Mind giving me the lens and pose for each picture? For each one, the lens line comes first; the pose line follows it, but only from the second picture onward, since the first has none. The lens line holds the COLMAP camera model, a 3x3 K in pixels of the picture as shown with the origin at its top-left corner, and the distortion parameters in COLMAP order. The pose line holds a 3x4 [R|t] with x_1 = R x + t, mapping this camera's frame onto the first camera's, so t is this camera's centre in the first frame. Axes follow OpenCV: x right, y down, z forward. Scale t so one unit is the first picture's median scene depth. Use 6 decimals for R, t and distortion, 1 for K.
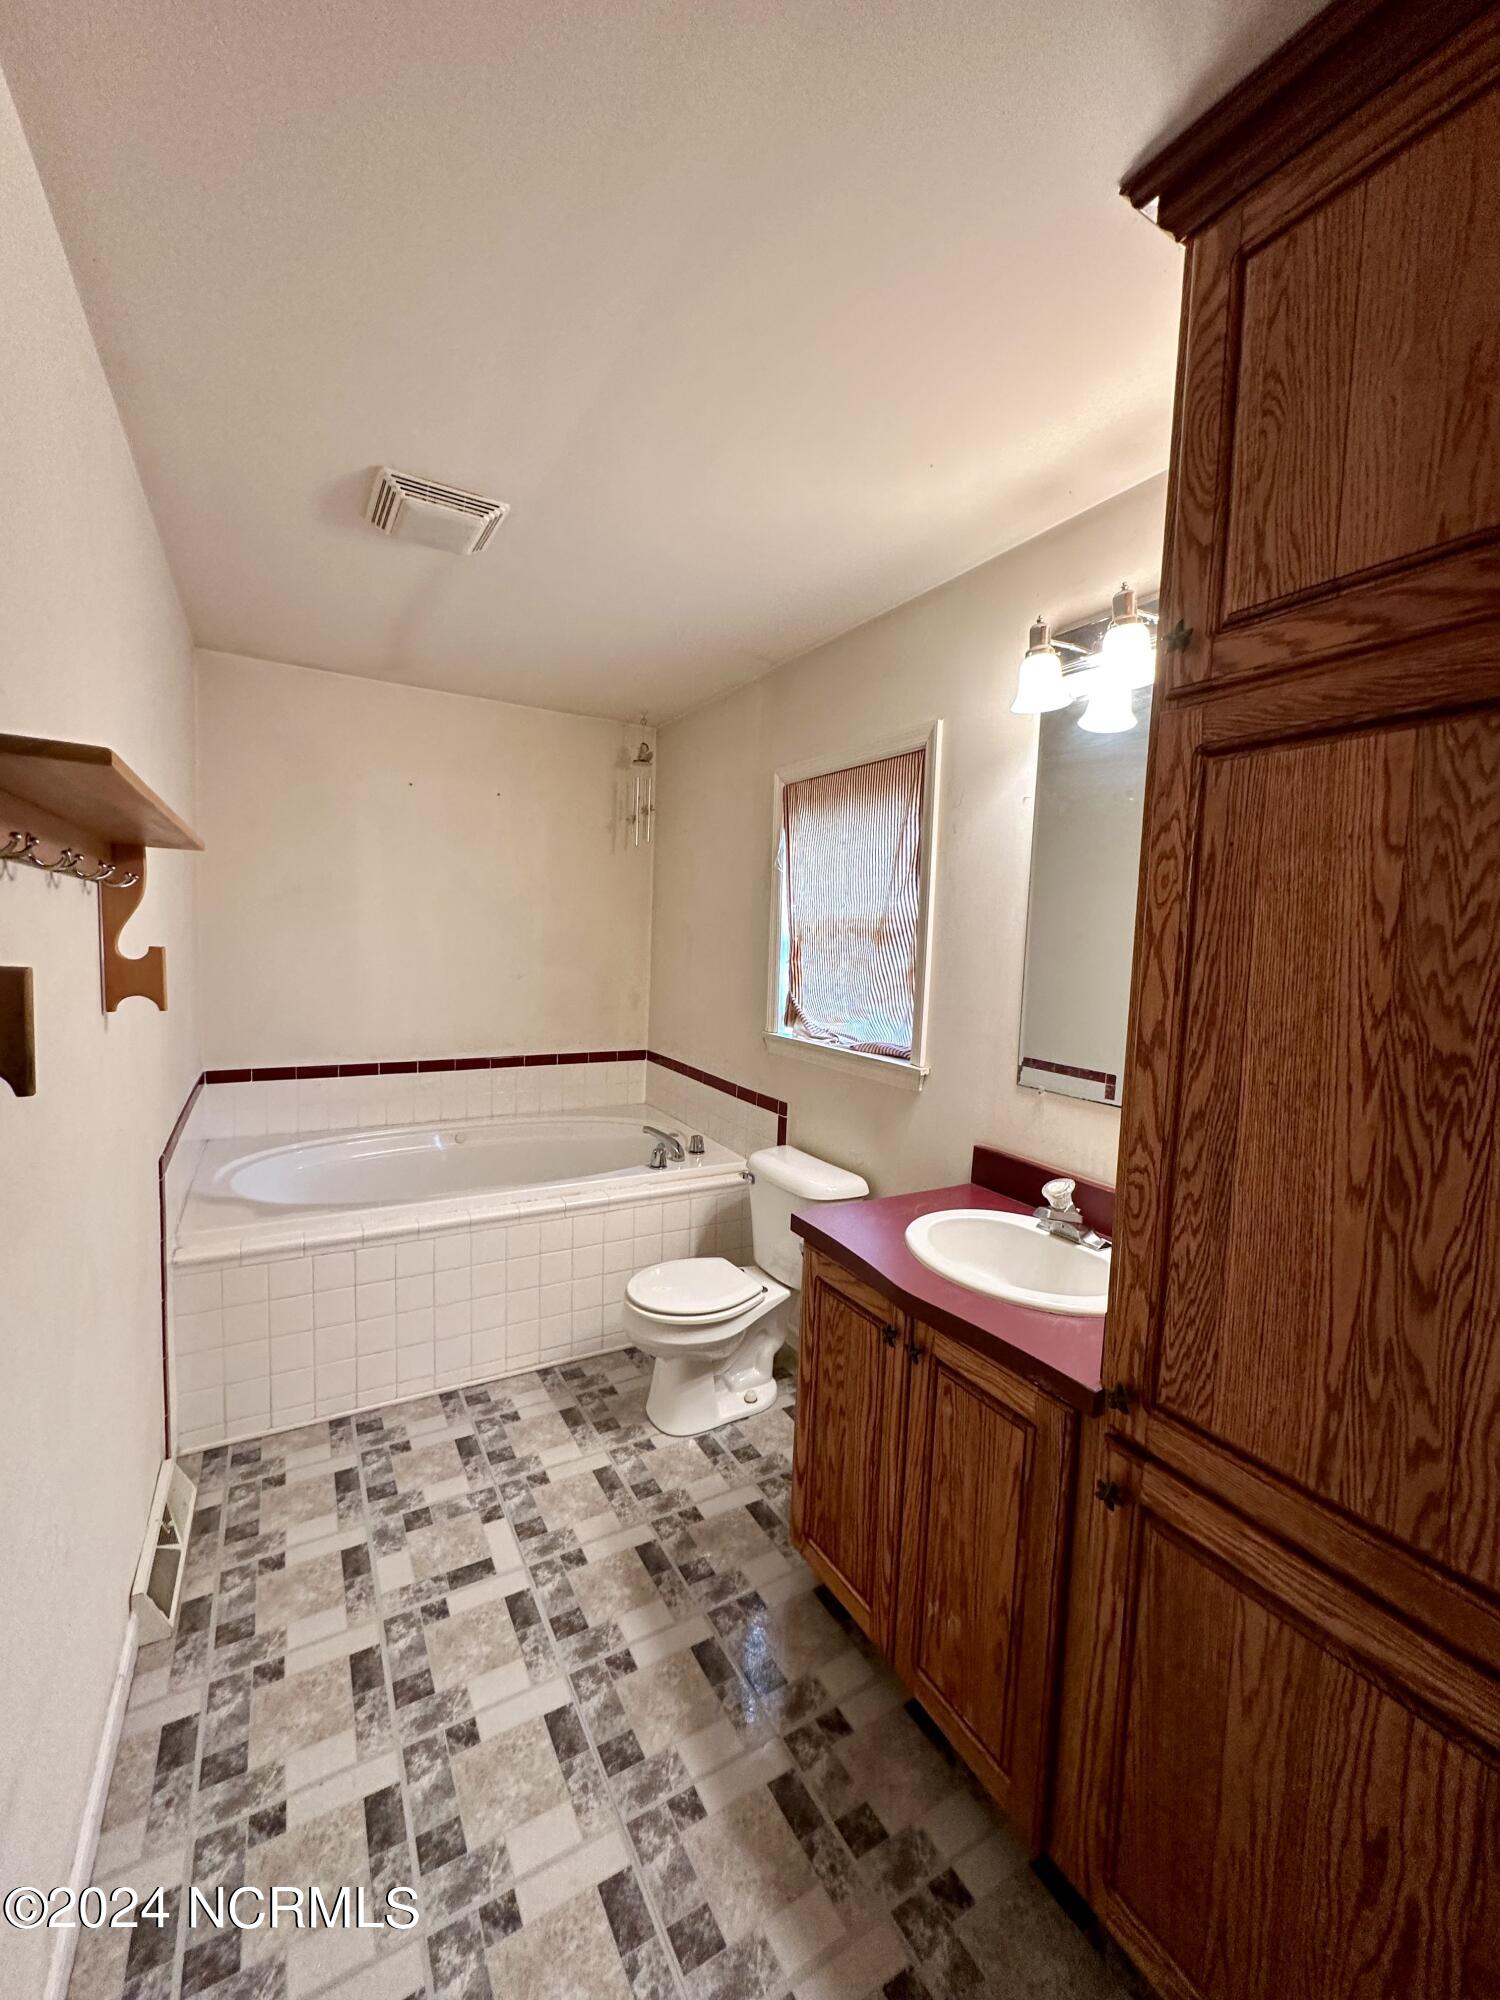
lens RADIAL K [[797.8, 0, 751.3], [0, 797.8, 997.1], [0, 0, 1]] dist [0.001638, 0.000273]
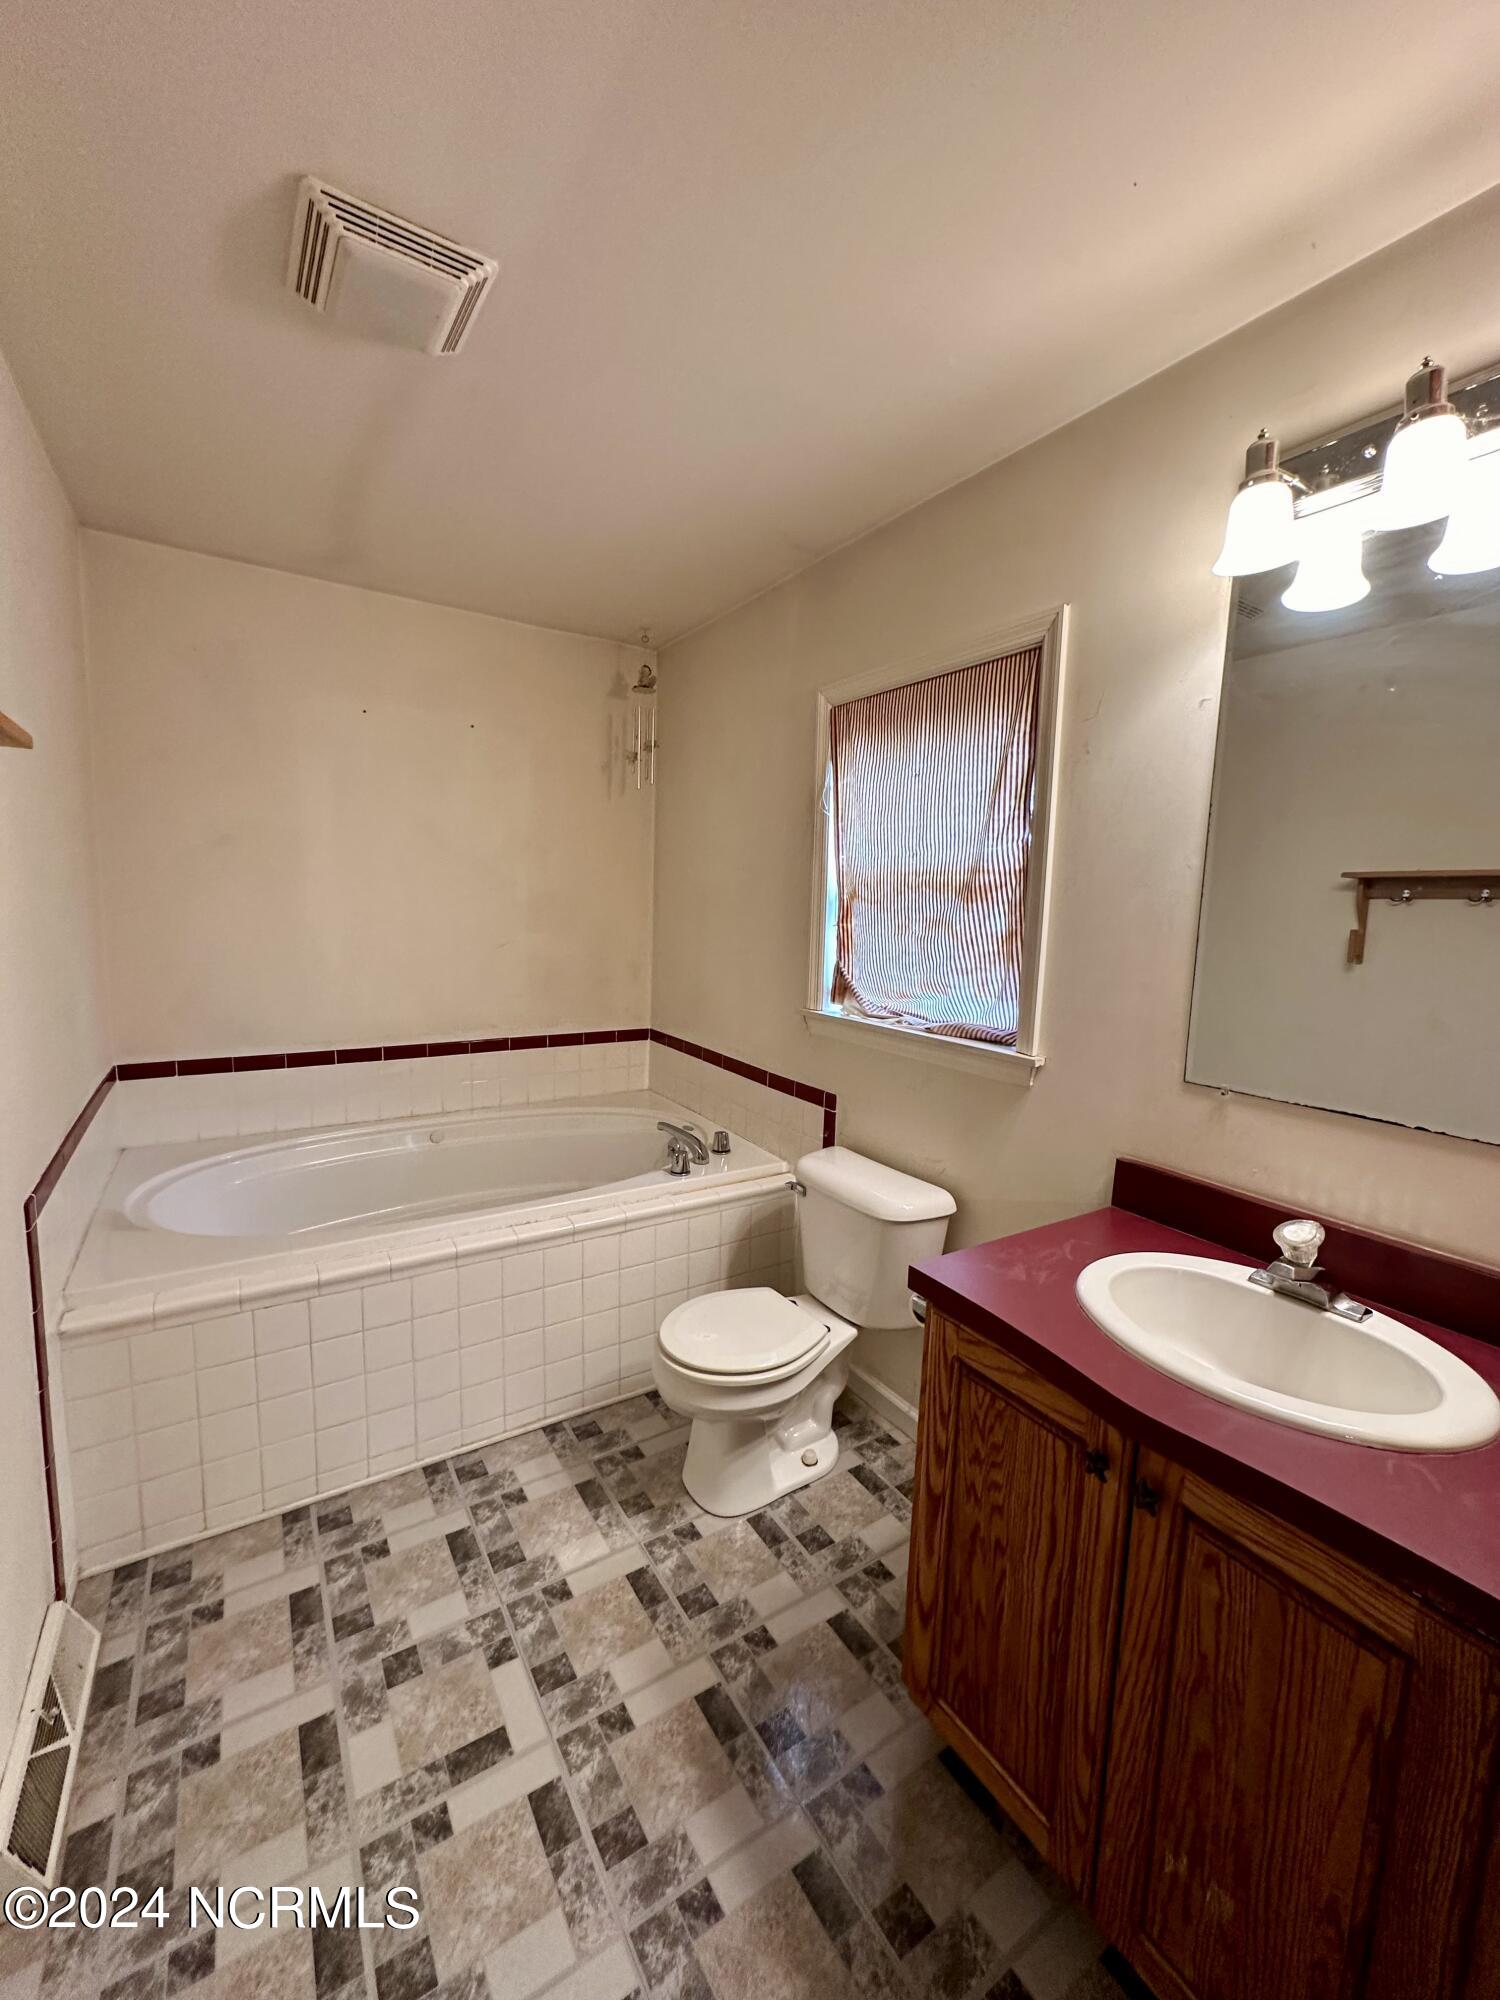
lens RADIAL K [[797.8, 0, 749.9], [0, 797.8, 995.5], [0, 0, 1]] dist [0.001638, 0.000273]
pose [[0.999133, -0.010966, 0.040153, -0.098556], [0.009334, 0.999132, 0.040607, -0.006769], [-0.040563, -0.040197, 0.998368, 0.225866]]
